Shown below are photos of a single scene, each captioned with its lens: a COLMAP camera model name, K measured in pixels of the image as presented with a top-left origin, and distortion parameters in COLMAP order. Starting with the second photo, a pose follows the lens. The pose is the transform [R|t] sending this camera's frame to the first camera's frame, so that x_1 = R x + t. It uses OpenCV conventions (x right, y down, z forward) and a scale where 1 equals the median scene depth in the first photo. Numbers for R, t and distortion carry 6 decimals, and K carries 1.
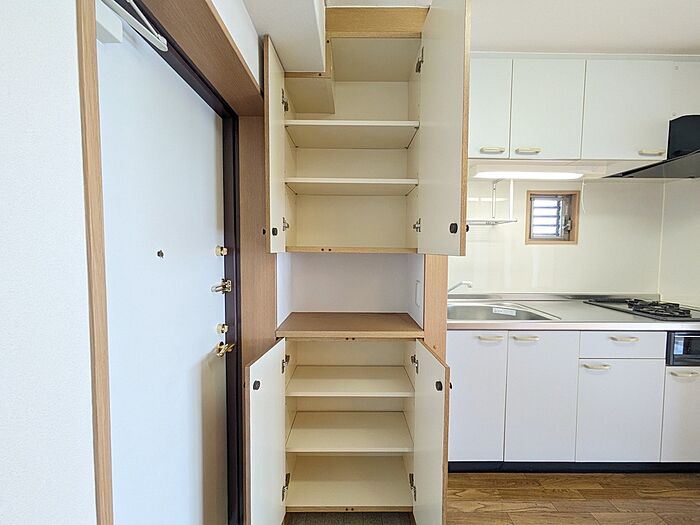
lens RADIAL K [[276.5, 0, 350.7], [0, 276.5, 260.7], [0, 0, 1]] dist [0.001152, 0.000959]
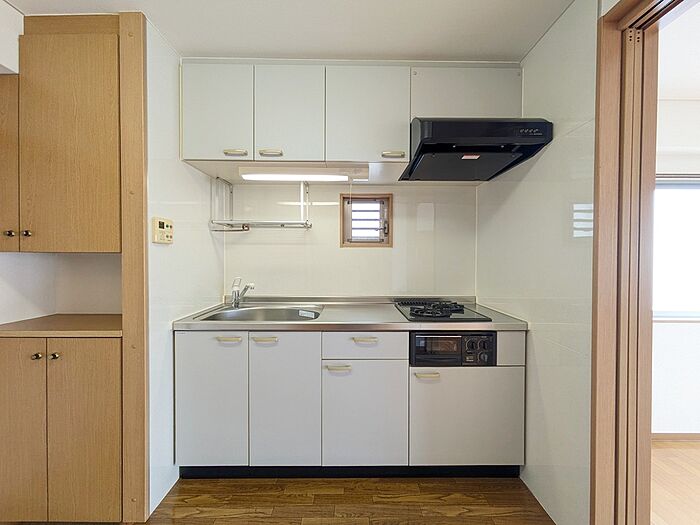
lens RADIAL K [[276.5, 0, 353.5], [0, 276.5, 260.9], [0, 0, 1]] dist [0.001152, 0.000959]
pose [[0.999987, -0.004443, -0.002578, 0.925093], [0.004359, 0.999480, -0.031945, 0.031432], [0.002718, 0.031934, 0.999486, -0.001986]]
